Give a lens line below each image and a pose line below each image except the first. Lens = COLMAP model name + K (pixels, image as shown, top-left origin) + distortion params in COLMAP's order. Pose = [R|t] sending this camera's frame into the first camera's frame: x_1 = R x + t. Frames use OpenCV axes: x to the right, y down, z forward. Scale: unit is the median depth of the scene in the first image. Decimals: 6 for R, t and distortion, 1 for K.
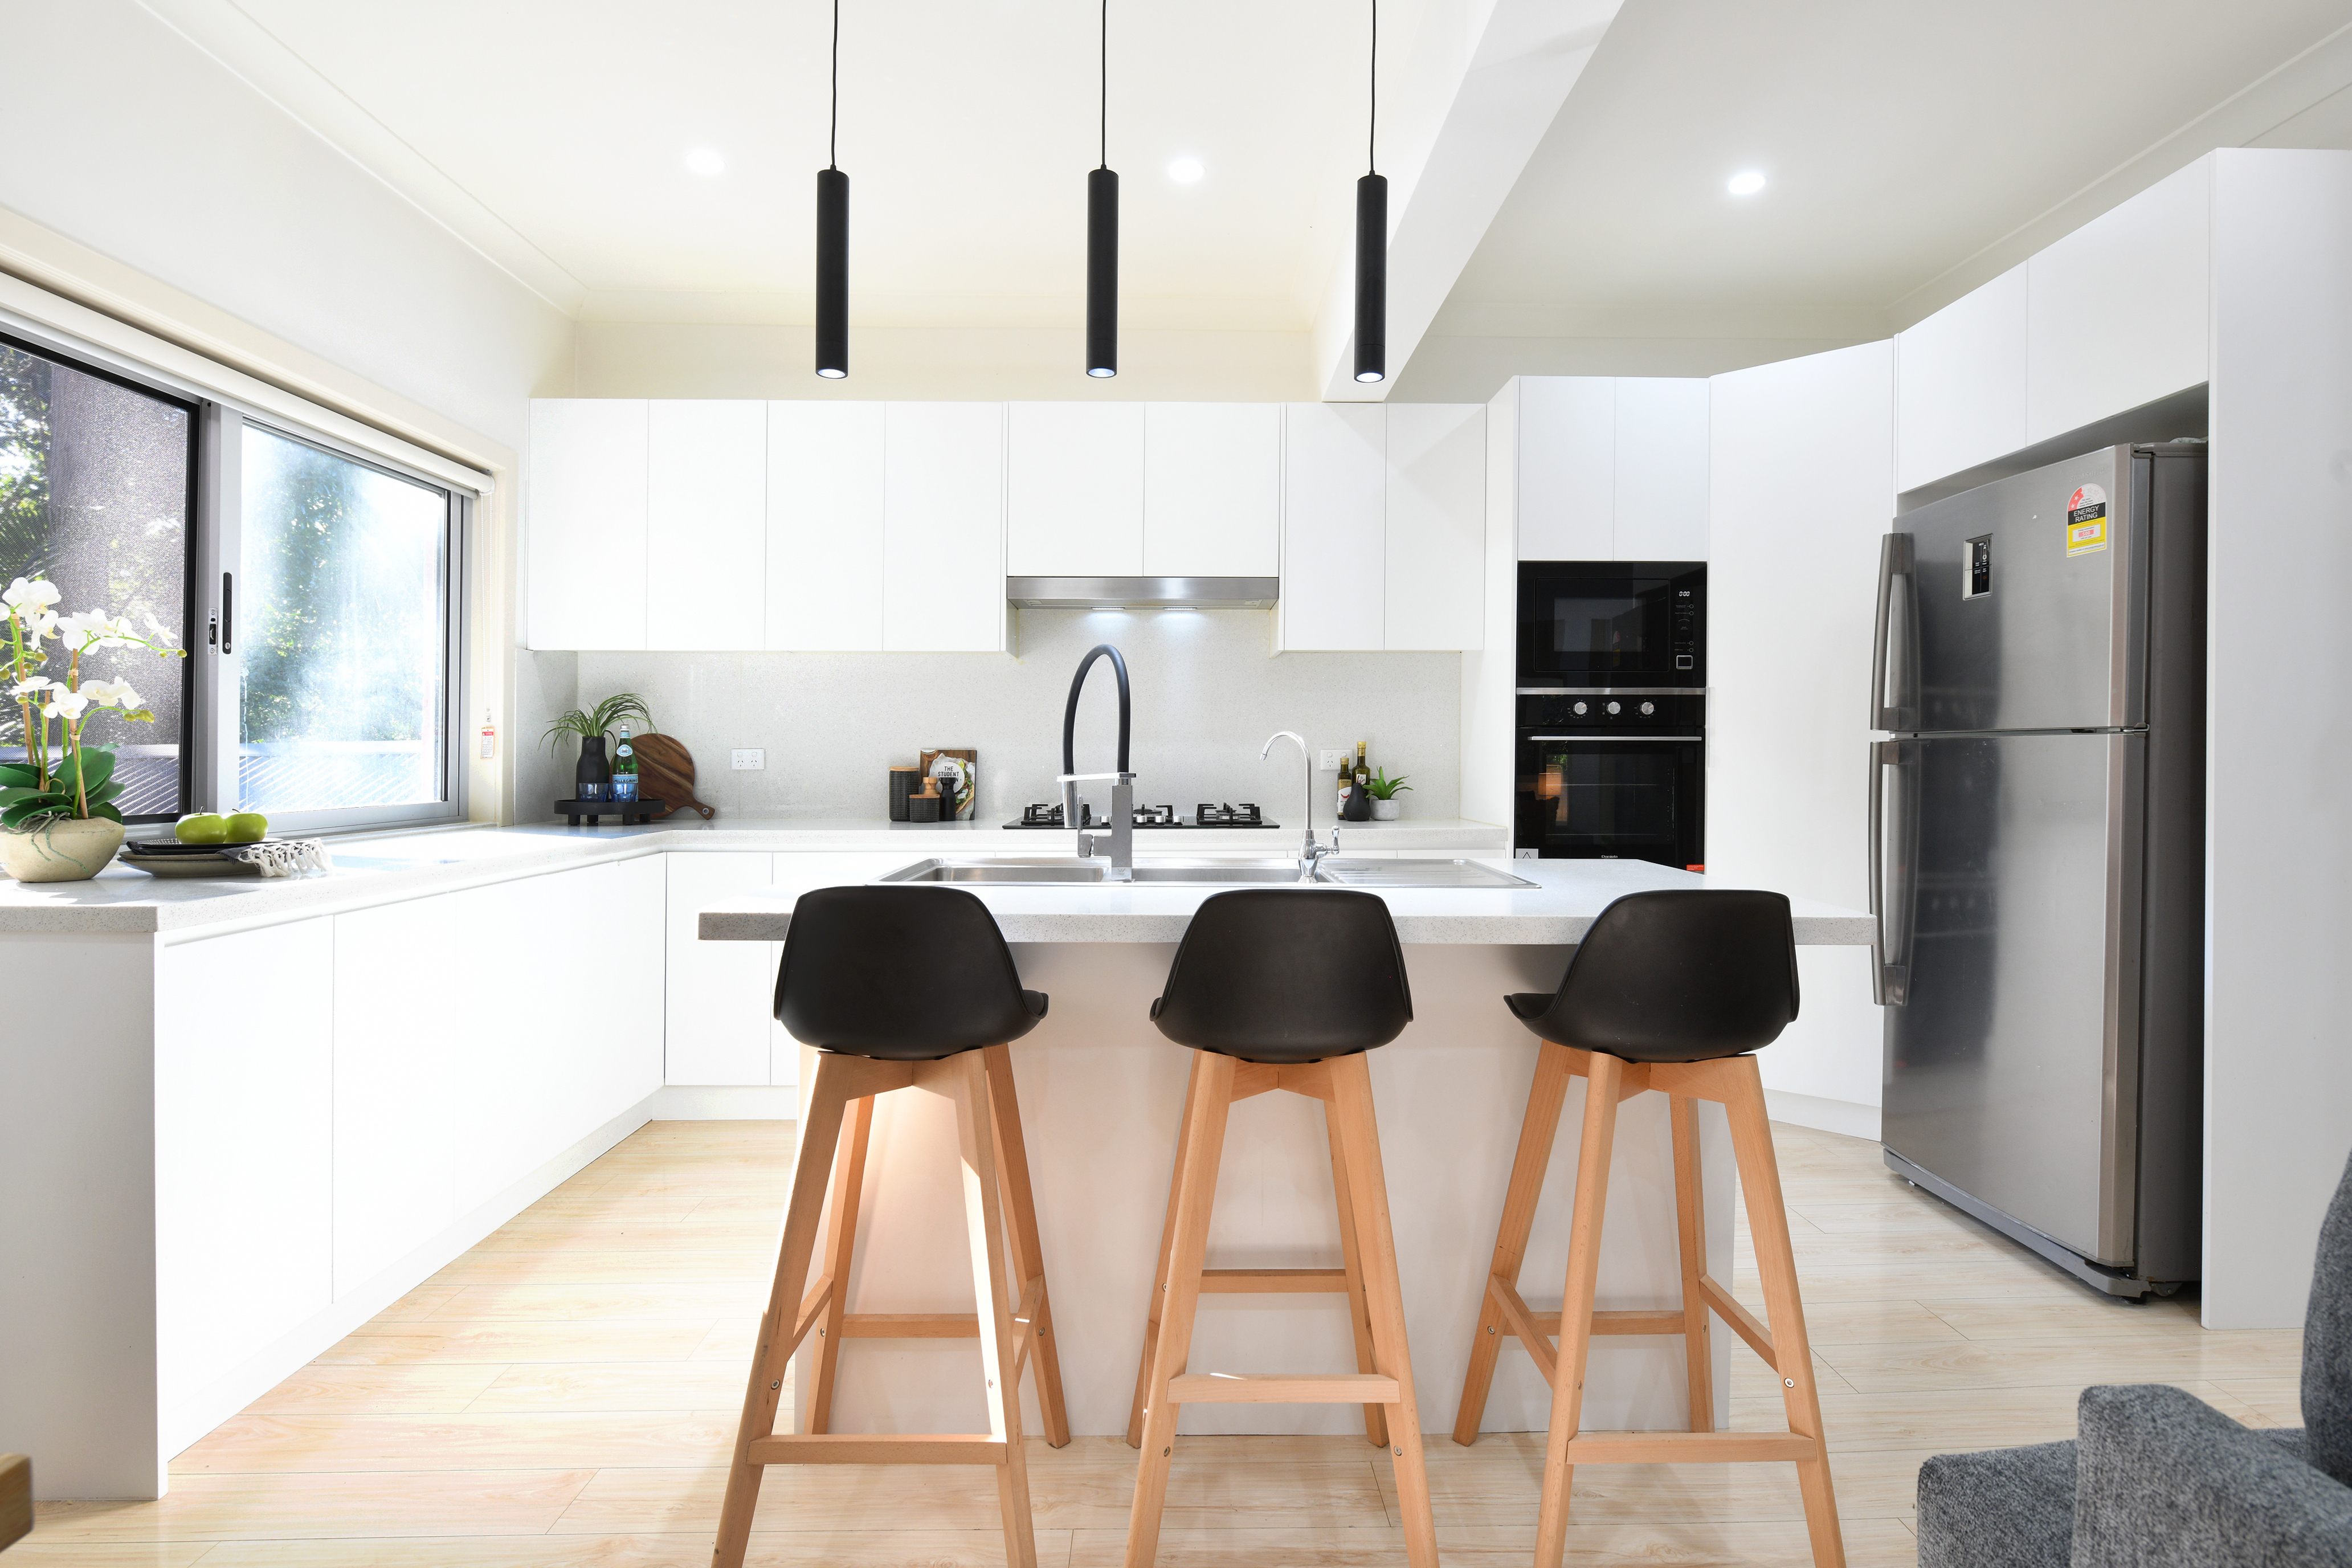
lens RADIAL K [[1124.2, 0, 1176.0], [0, 1124.2, 784.0], [0, 0, 1]] dist [-0.001423, -0.000292]
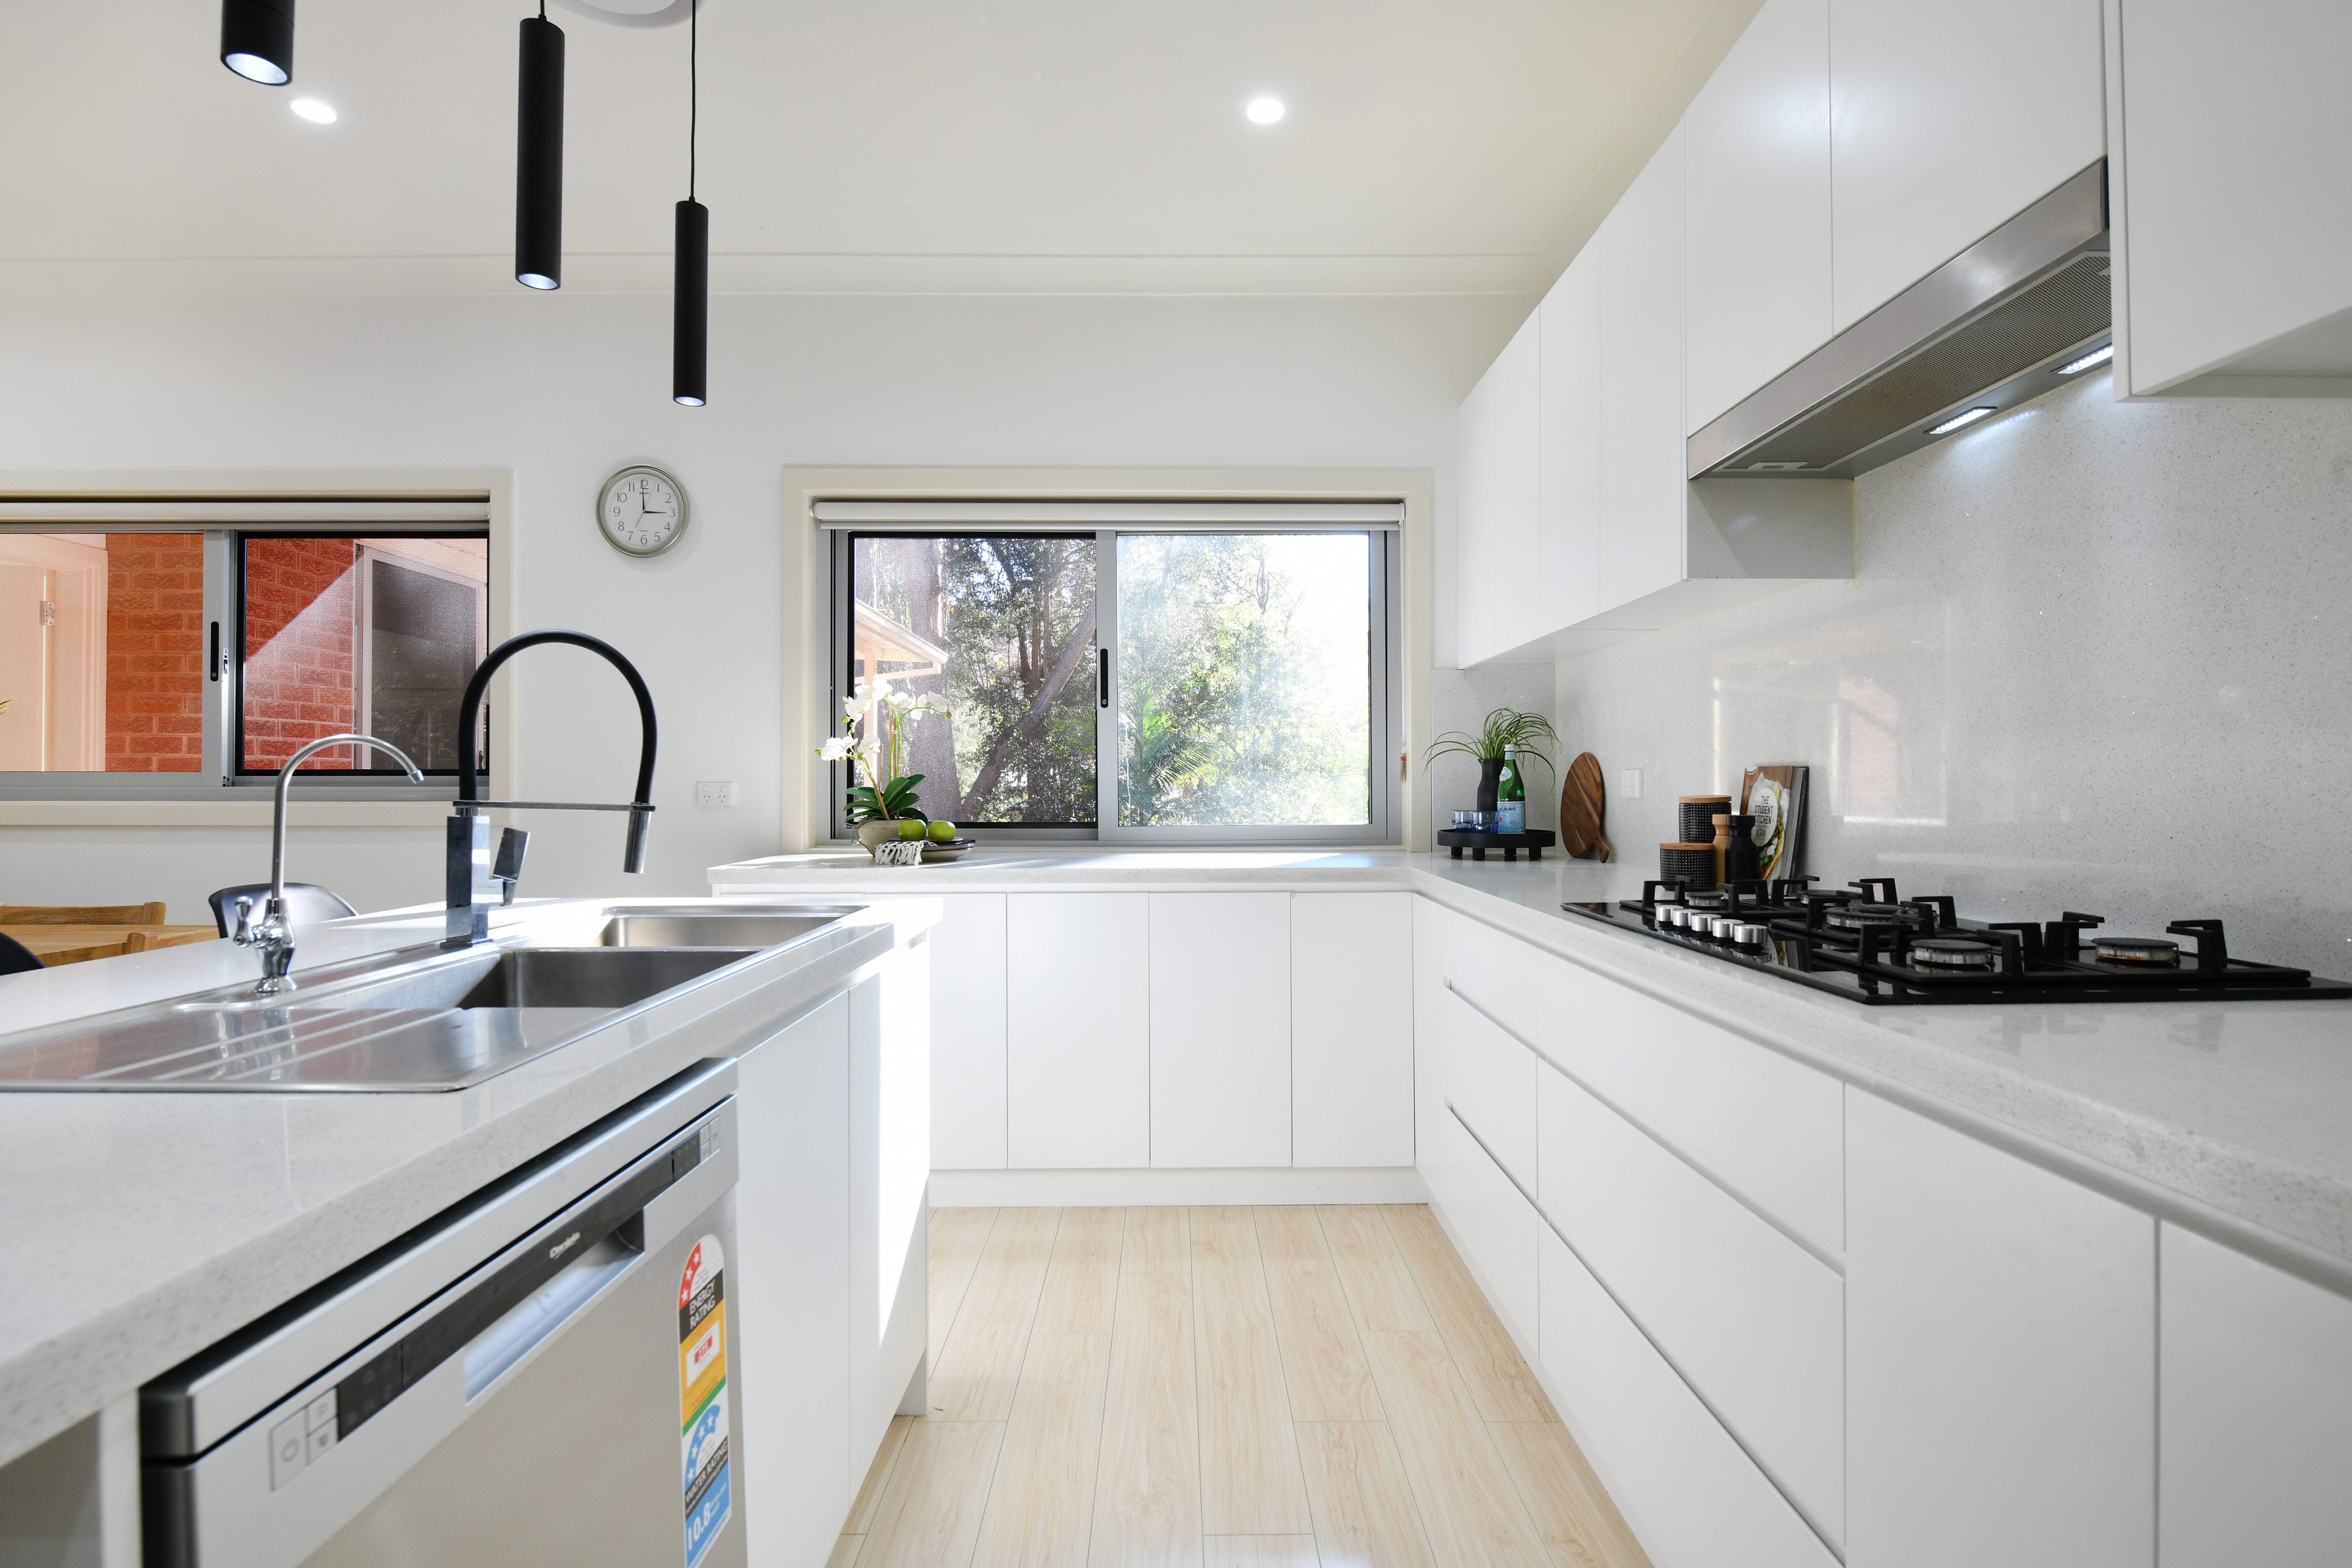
lens RADIAL K [[1124.2, 0, 1176.0], [0, 1124.2, 784.0], [0, 0, 1]] dist [-0.001423, -0.000292]
pose [[0.015150, -0.003357, -0.999880, 0.368316], [-0.019511, 0.999803, -0.003652, -0.014963], [0.999695, 0.019564, 0.015082, 0.744763]]
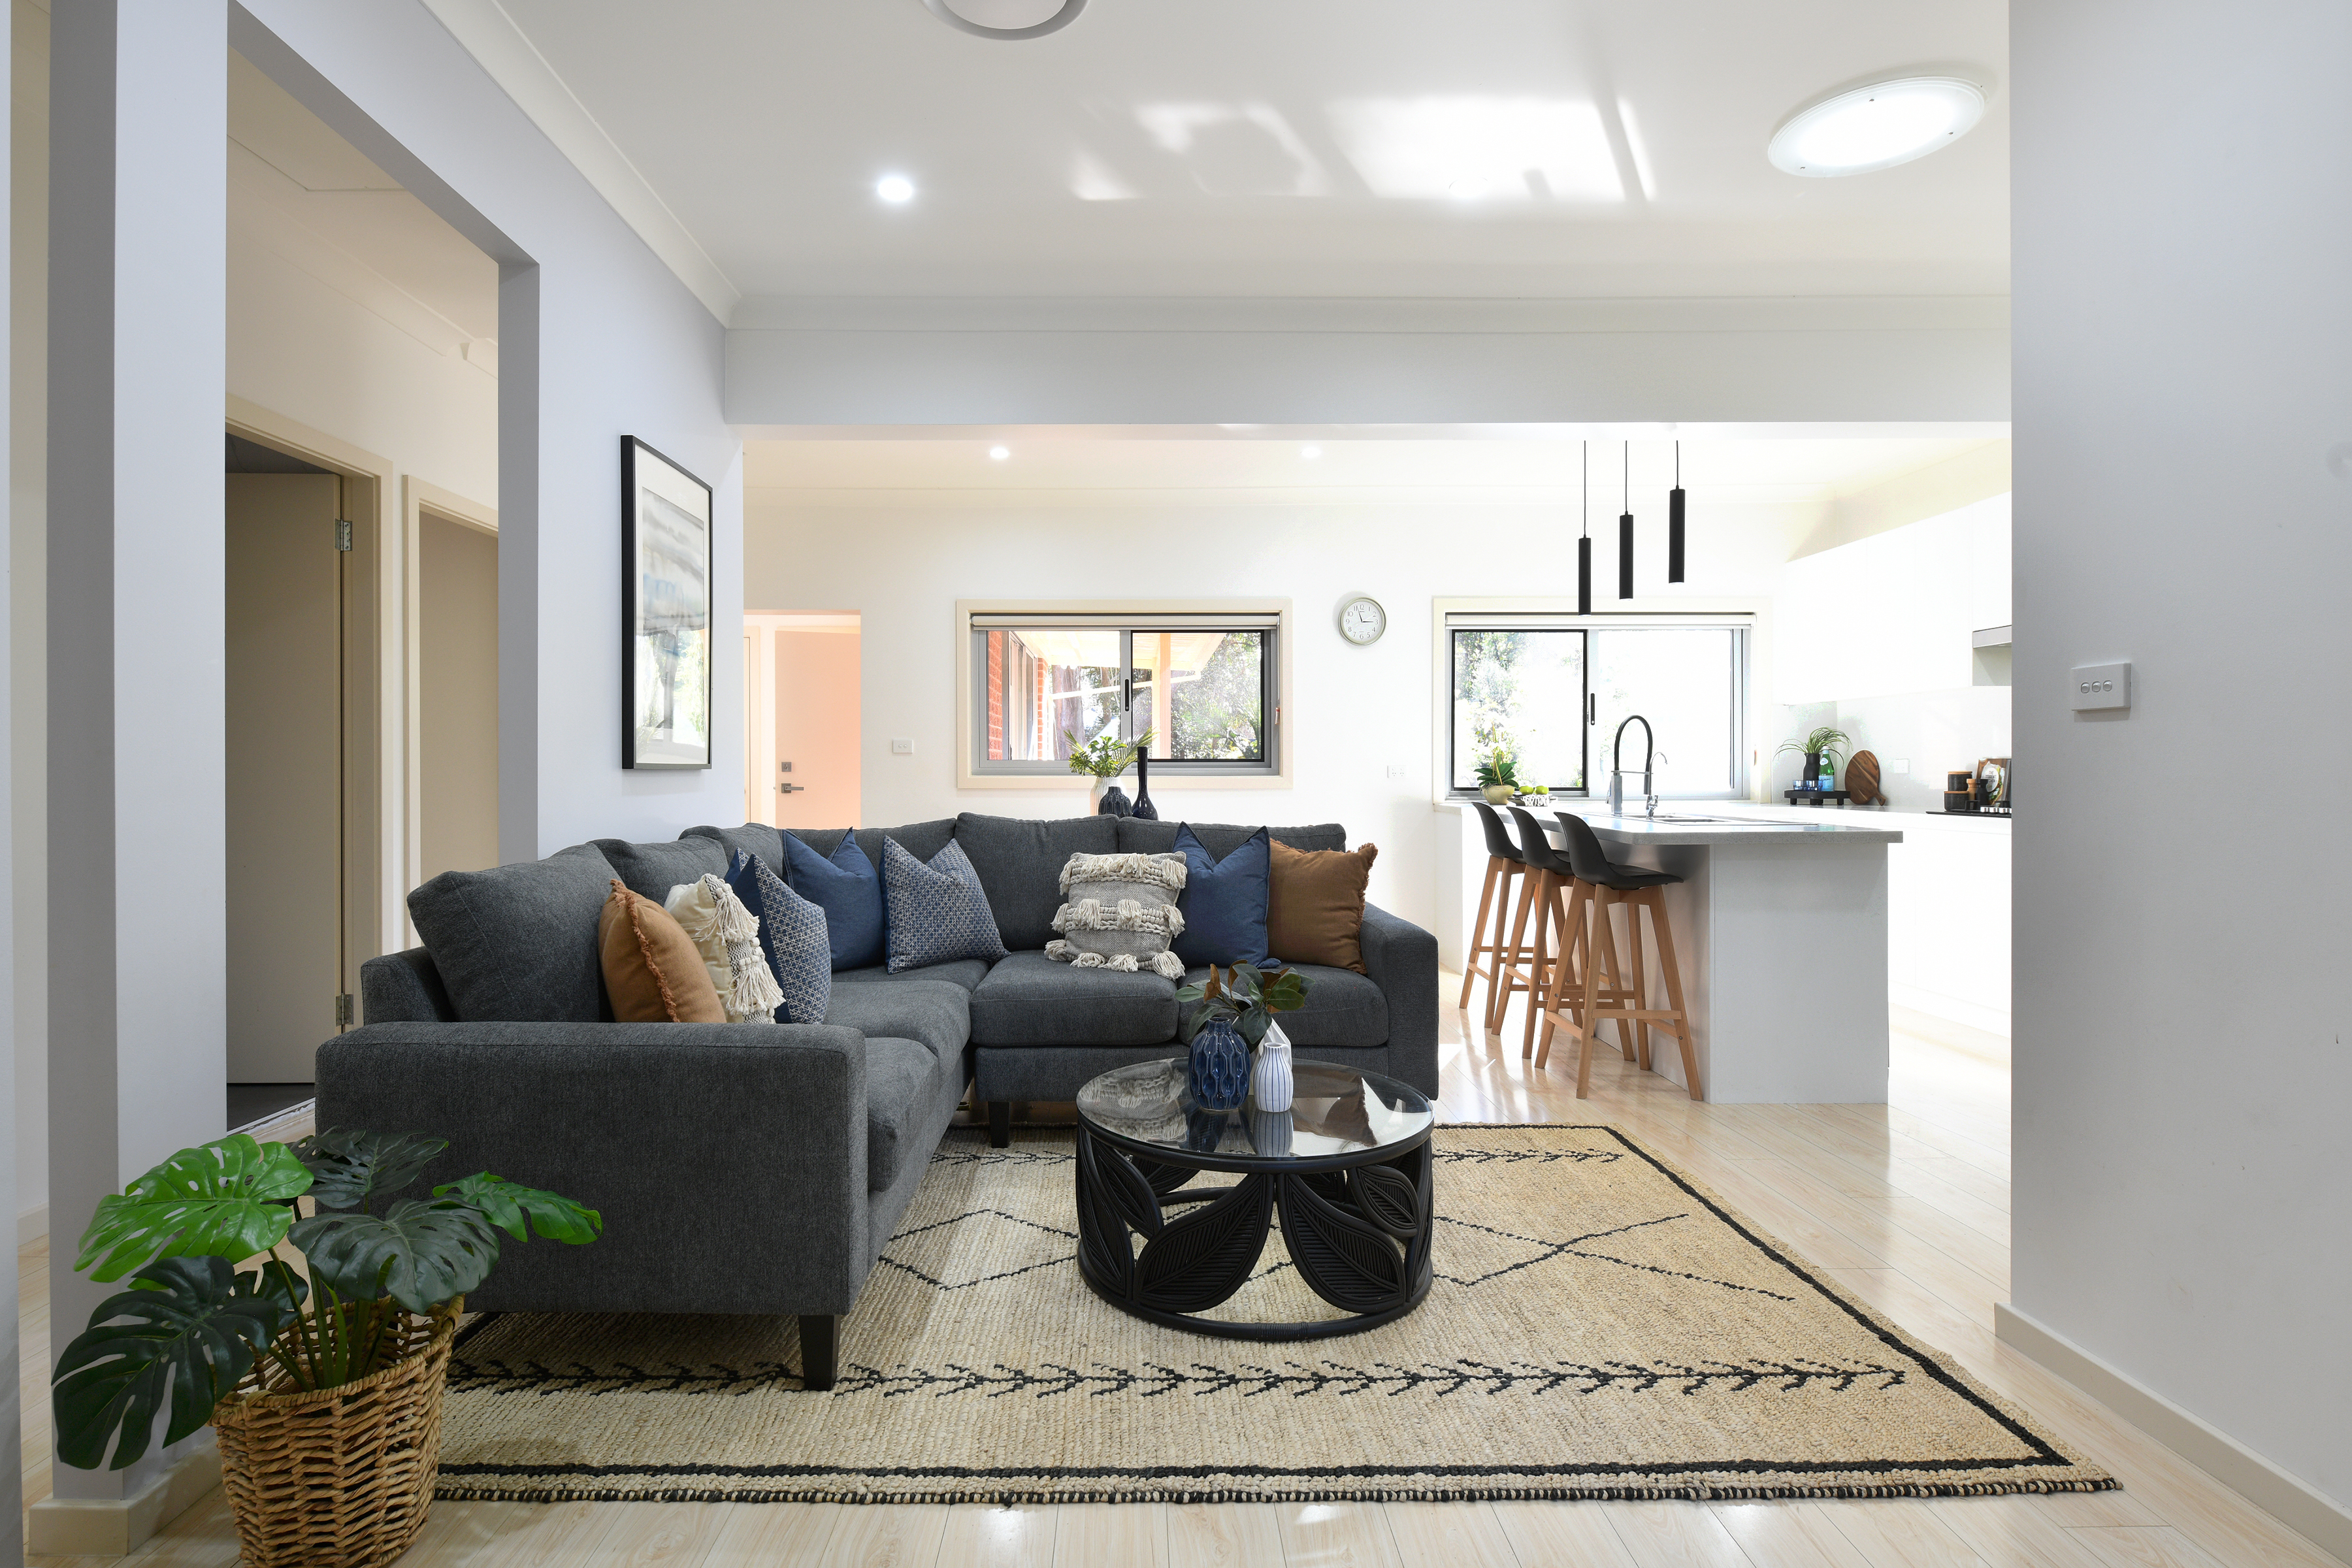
lens RADIAL K [[1124.2, 0, 1176.0], [0, 1124.2, 784.0], [0, 0, 1]] dist [-0.001423, -0.000292]
pose [[-0.005403, 0.009857, -0.999937, 1.221919], [-0.025710, 0.999620, 0.009993, 0.012055], [0.999655, 0.025762, -0.005147, 0.030928]]
